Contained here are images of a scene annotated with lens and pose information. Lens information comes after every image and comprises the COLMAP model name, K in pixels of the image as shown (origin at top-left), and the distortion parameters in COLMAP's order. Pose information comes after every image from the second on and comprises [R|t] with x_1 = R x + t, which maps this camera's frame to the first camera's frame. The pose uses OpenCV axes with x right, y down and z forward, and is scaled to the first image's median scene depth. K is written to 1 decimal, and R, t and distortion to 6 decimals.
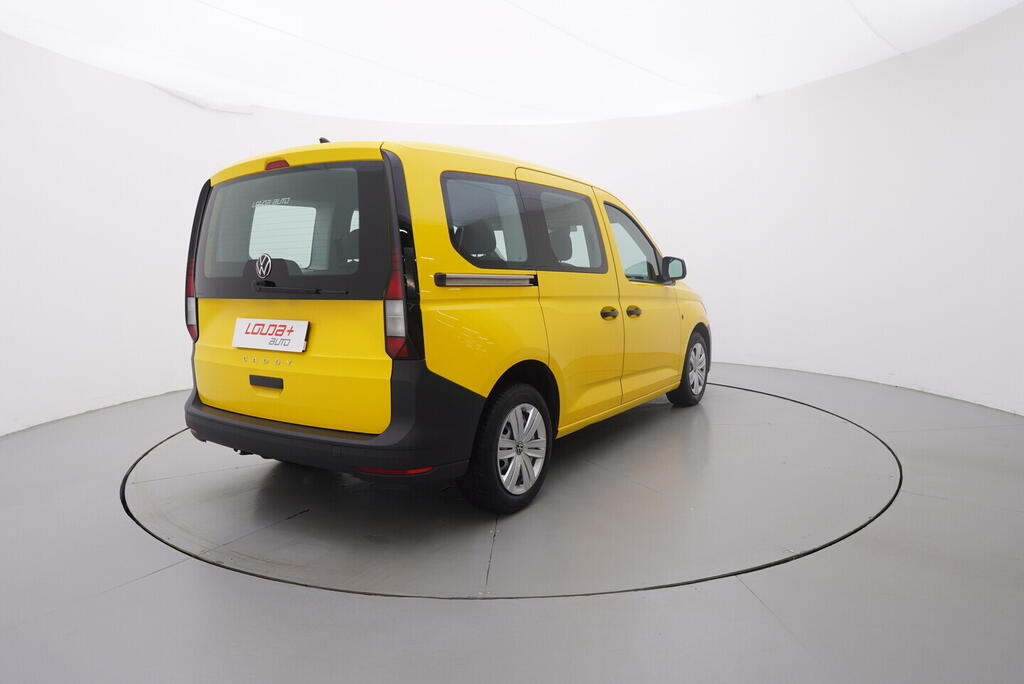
lens RADIAL K [[649.5, 0, 509.3], [0, 649.5, 337.2], [0, 0, 1]] dist [-0.018475, -0.000008]
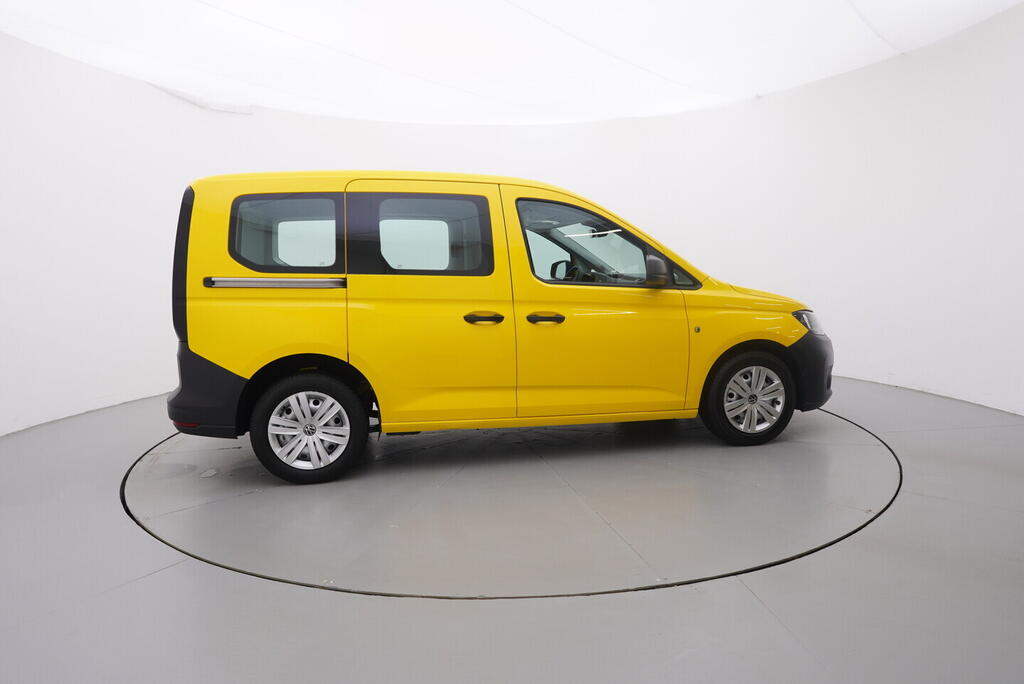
lens RADIAL K [[649.5, 0, 506.3], [0, 649.5, 338.0], [0, 0, 1]] dist [-0.018475, -0.000008]
pose [[0.712013, 0.077390, -0.697888, 1.009574], [-0.067893, 0.996838, 0.041274, -0.058760], [0.698876, 0.017994, 0.715016, 0.410657]]
